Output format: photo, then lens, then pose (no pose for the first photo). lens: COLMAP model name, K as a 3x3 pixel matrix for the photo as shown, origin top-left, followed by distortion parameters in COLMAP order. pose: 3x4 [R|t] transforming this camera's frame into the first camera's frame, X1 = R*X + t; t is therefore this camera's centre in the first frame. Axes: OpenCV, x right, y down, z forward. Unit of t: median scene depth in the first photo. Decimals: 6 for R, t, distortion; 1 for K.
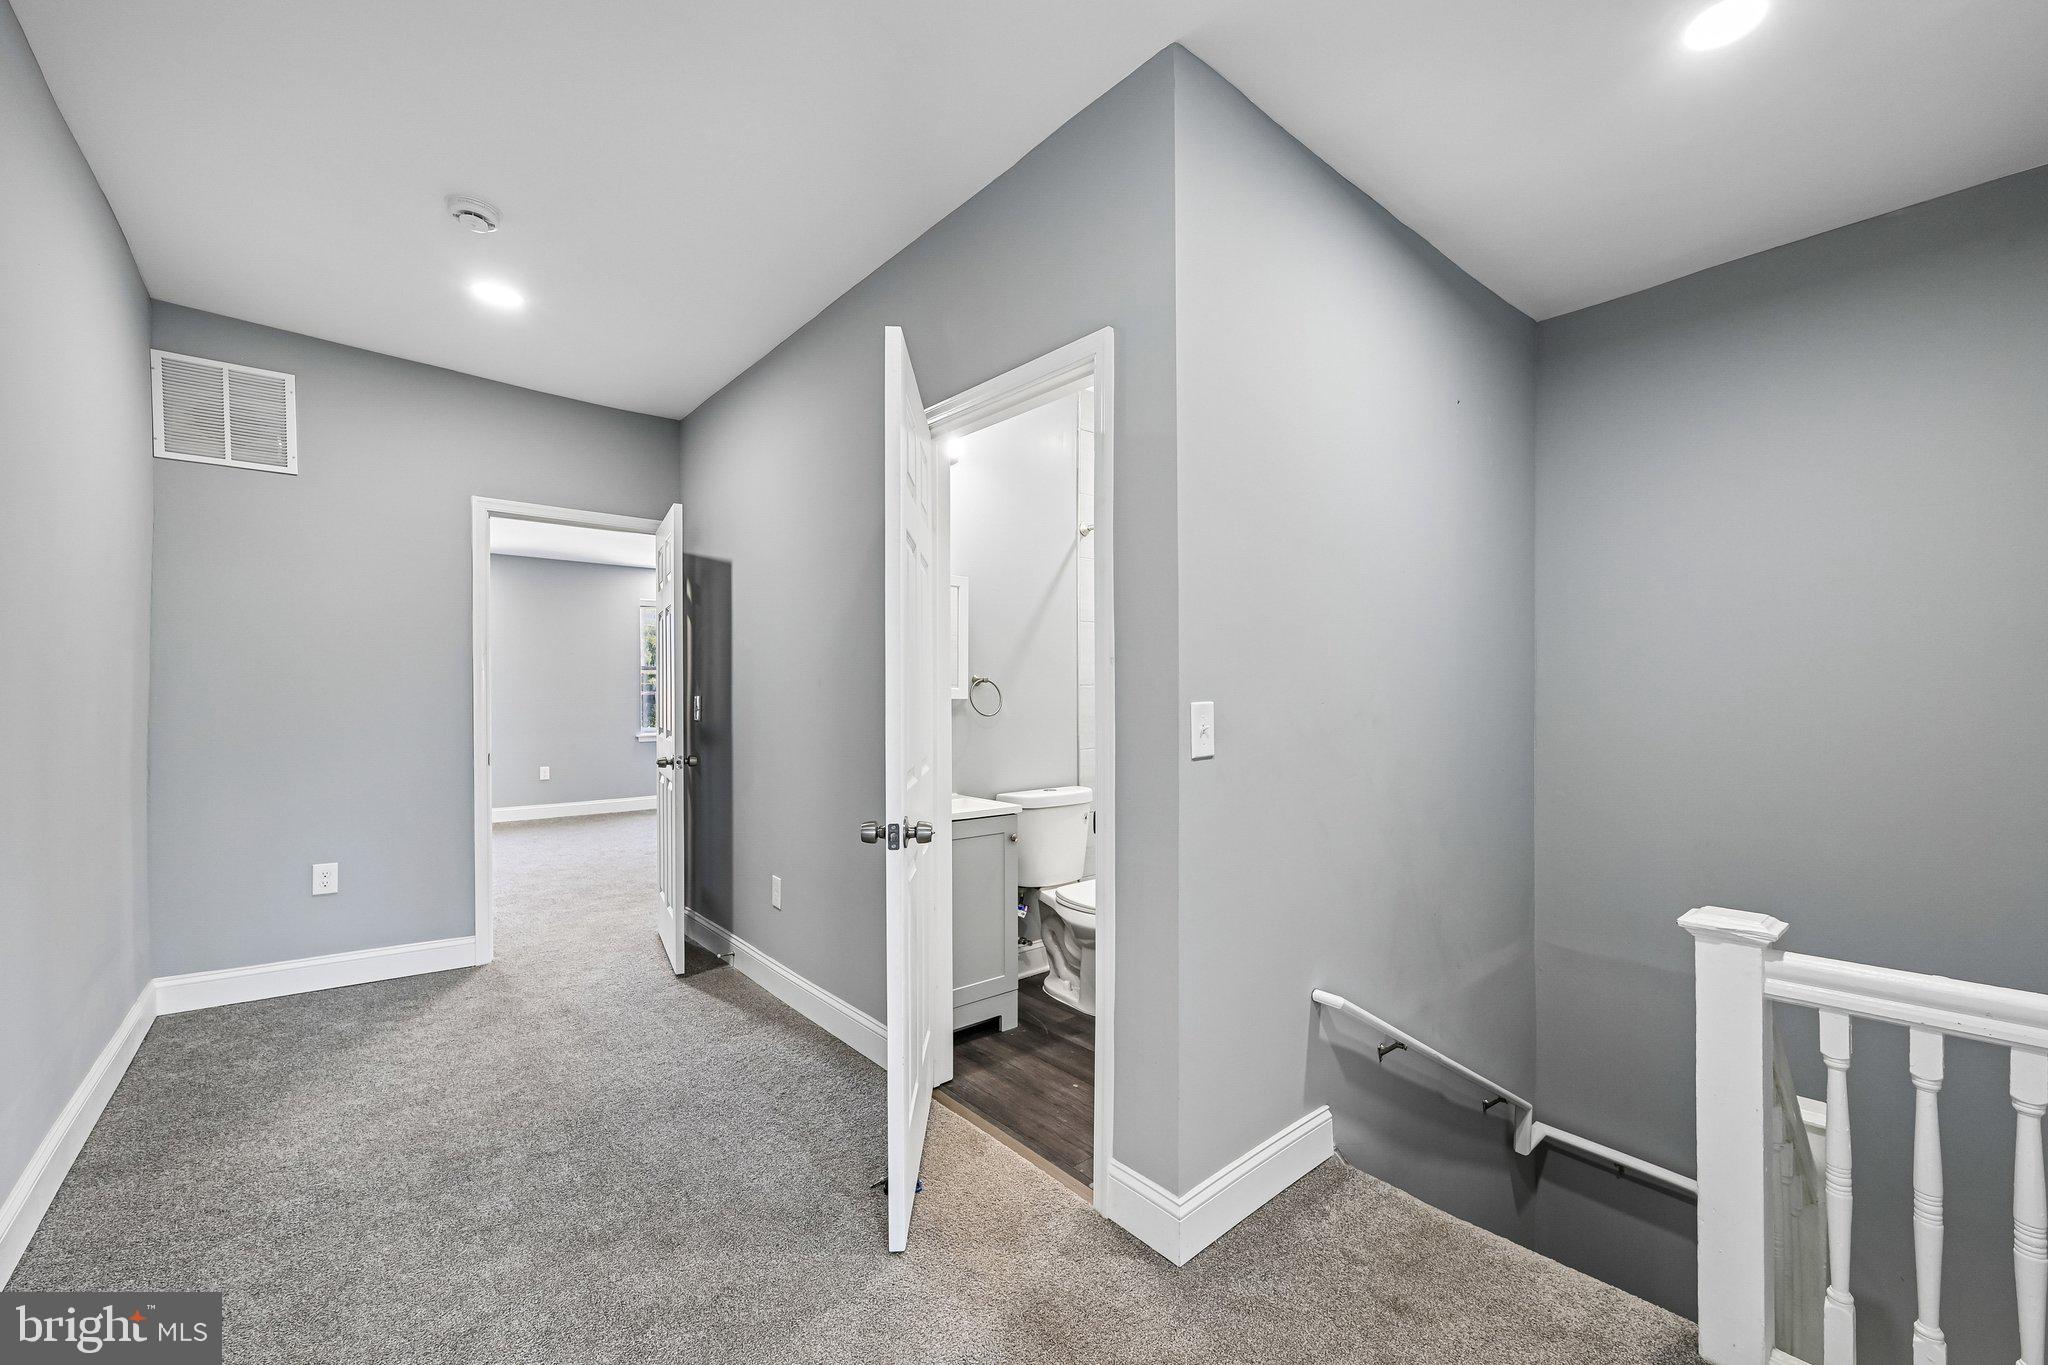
lens RADIAL K [[819.6, 0, 1041.0], [0, 819.6, 695.7], [0, 0, 1]] dist [-0.000452, -0.000522]
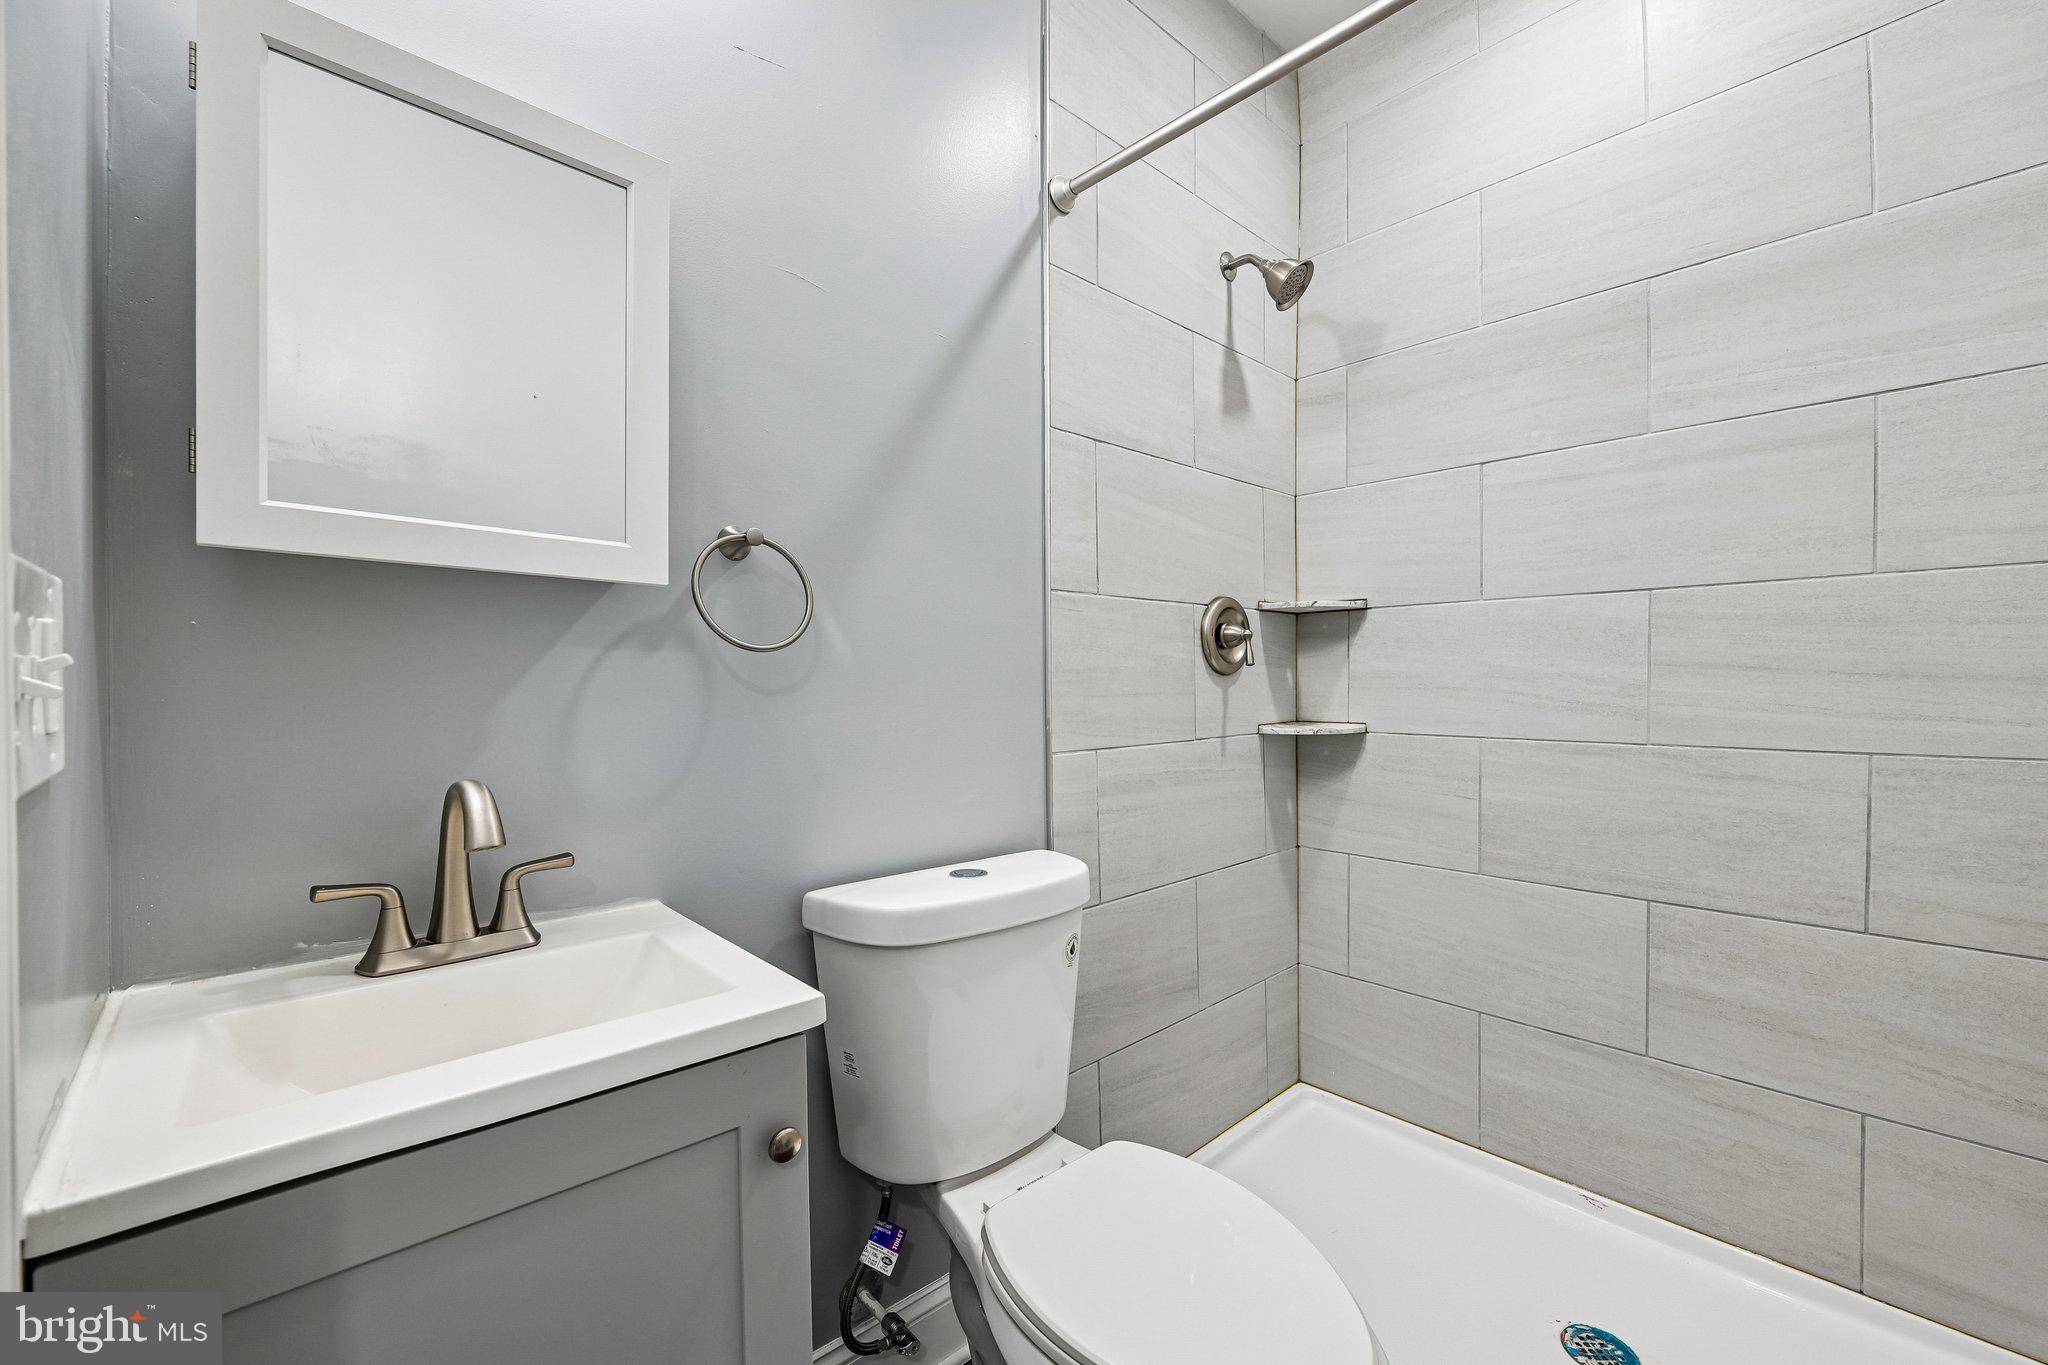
lens RADIAL K [[819.6, 0, 1032.9], [0, 819.6, 685.1], [0, 0, 1]] dist [-0.000452, -0.000522]
pose [[0.999738, -0.004241, 0.022493, 0.030298], [0.004197, 0.999989, 0.001969, 0.033532], [-0.022501, -0.001874, 0.999745, 0.623160]]
